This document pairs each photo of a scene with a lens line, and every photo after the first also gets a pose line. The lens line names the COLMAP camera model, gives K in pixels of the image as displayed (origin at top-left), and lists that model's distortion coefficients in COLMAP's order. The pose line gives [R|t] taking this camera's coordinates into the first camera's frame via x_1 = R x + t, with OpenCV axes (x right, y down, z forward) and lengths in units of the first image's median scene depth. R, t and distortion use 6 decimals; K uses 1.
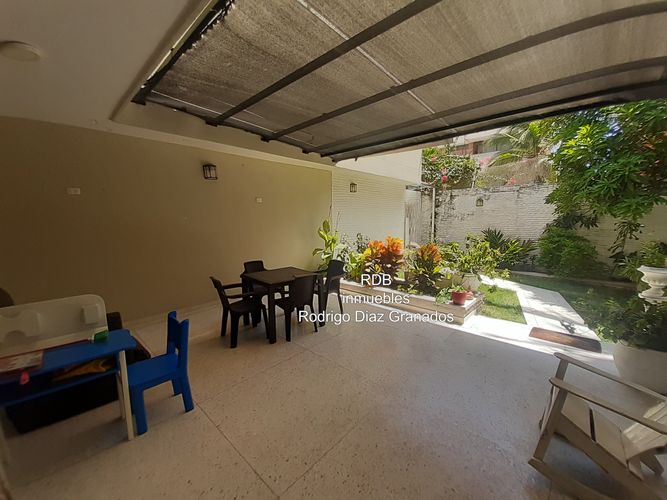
lens RADIAL K [[269.0, 0, 331.2], [0, 269.0, 253.5], [0, 0, 1]] dist [-0.005143, -0.002007]
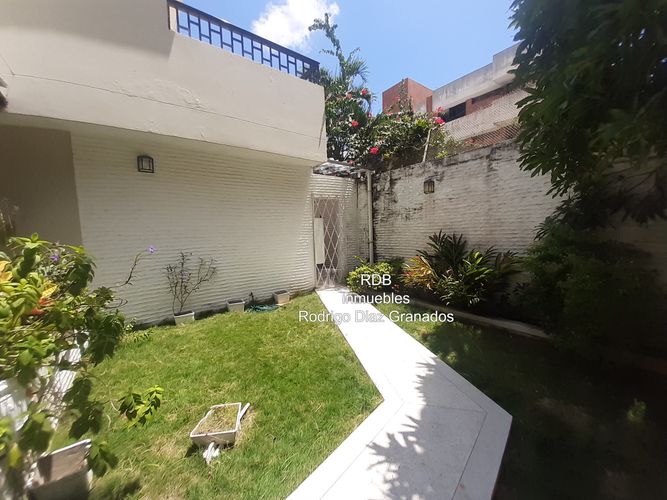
lens RADIAL K [[269.0, 0, 333.2], [0, 269.0, 254.5], [0, 0, 1]] dist [-0.005143, -0.002007]
pose [[0.984487, -0.005762, -0.175364, 0.465814], [-0.001054, 0.999249, -0.038746, -0.026383], [0.175456, 0.038330, 0.983741, 0.426992]]
